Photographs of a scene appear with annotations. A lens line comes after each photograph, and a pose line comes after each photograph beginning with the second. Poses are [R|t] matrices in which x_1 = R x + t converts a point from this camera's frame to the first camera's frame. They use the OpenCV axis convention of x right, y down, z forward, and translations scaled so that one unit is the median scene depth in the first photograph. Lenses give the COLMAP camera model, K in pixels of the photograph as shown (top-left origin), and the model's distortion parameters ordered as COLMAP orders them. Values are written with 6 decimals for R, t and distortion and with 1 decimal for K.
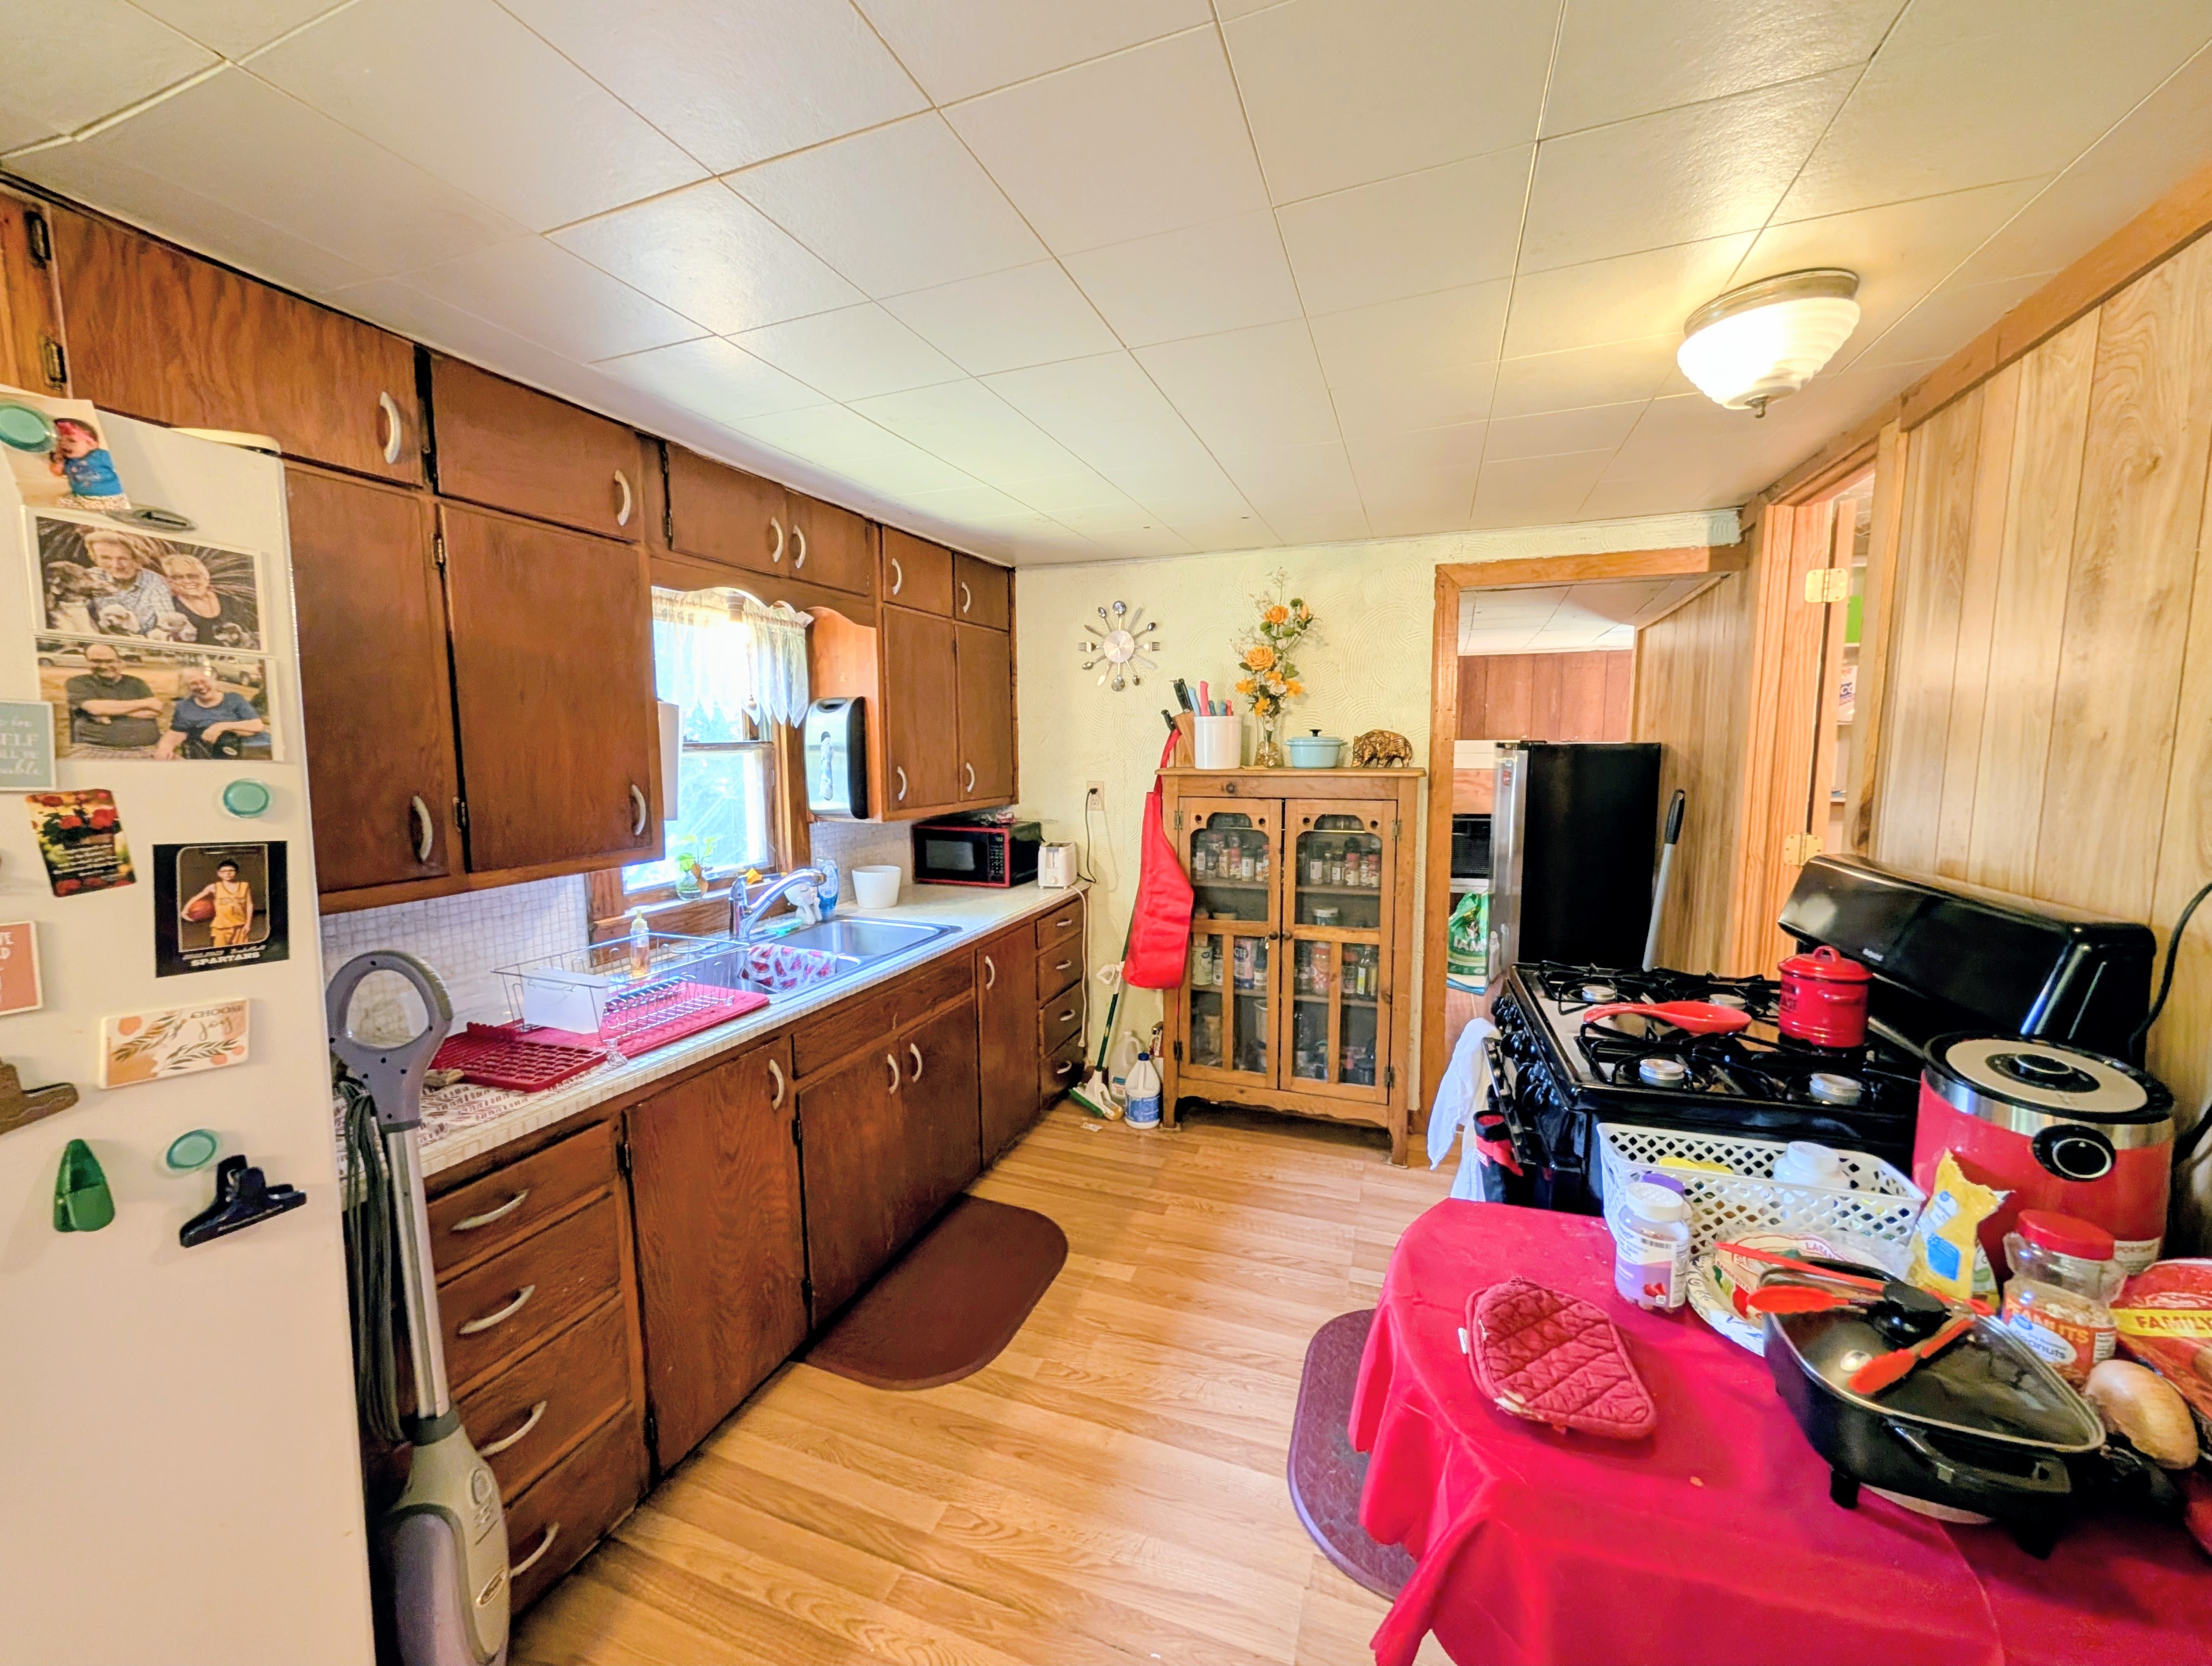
lens RADIAL K [[842.0, 0, 1106.0], [0, 842.0, 833.0], [0, 0, 1]] dist [0.001046, -0.000099]
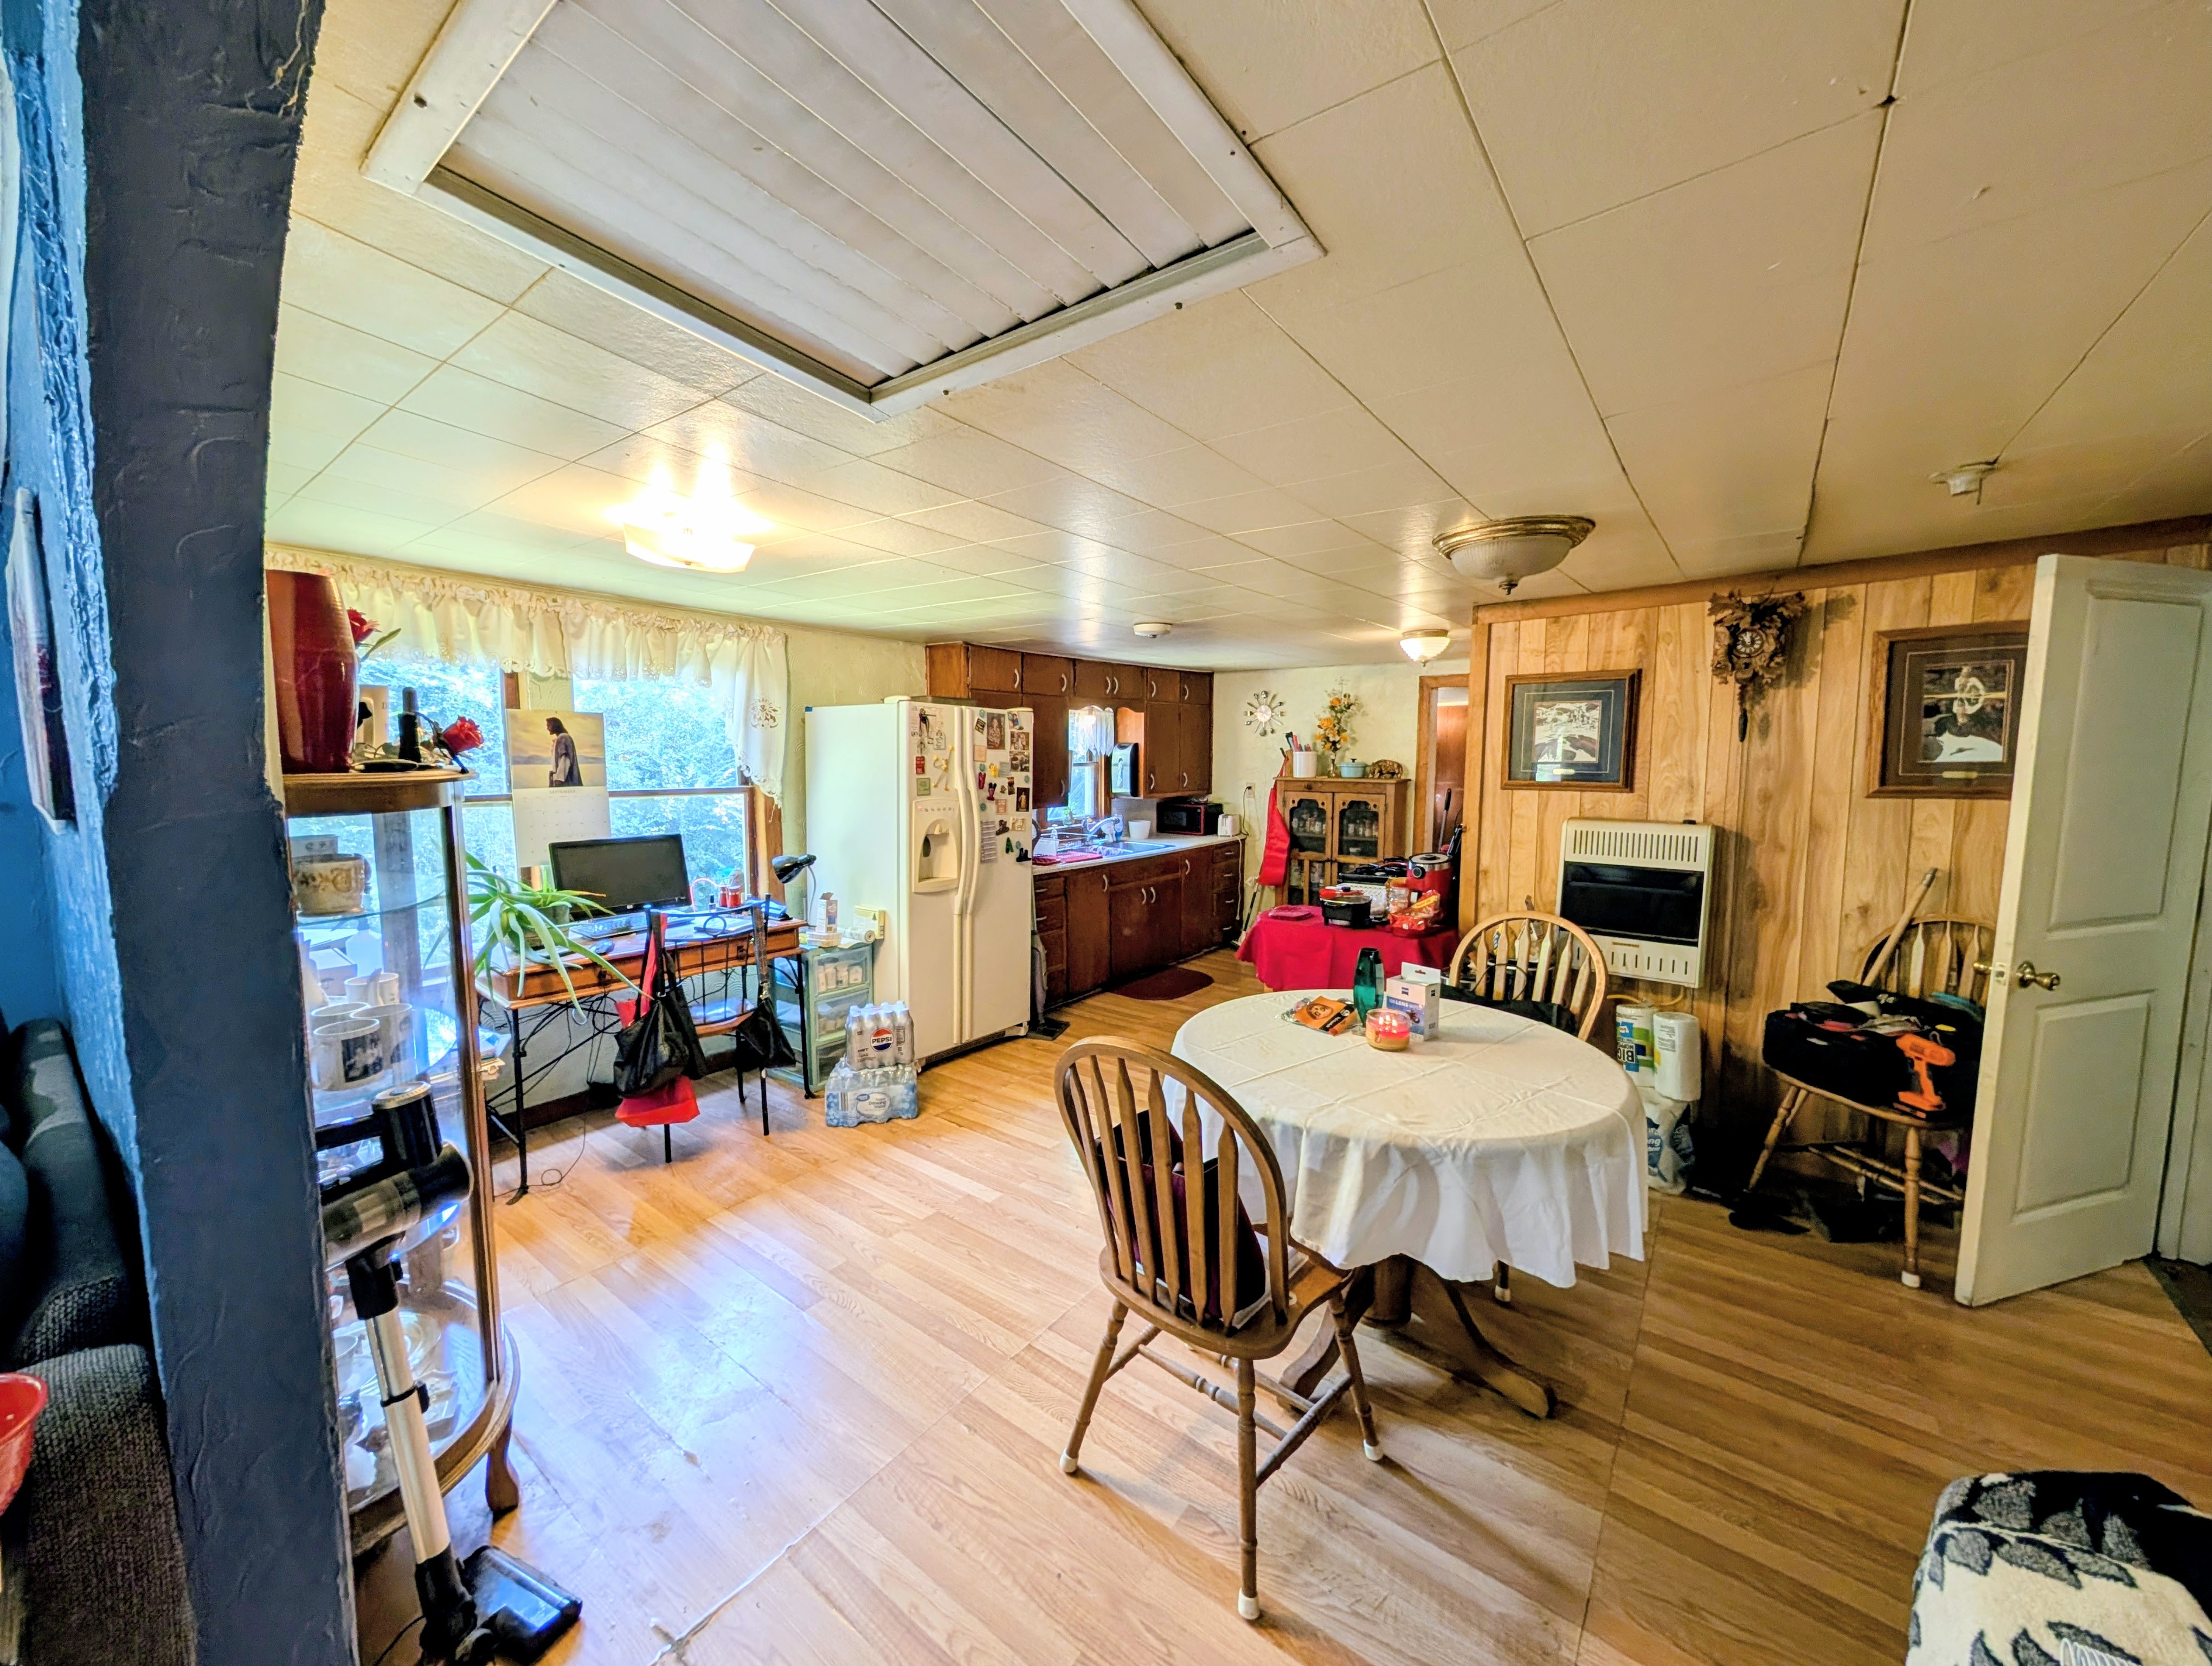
lens RADIAL K [[842.0, 0, 1106.0], [0, 842.0, 833.0], [0, 0, 1]] dist [0.001046, -0.000099]
pose [[0.955065, 0.036943, -0.294086, 0.287667], [-0.038683, 0.999252, -0.000098, 0.079122], [0.293863, 0.011470, 0.955779, -1.115491]]
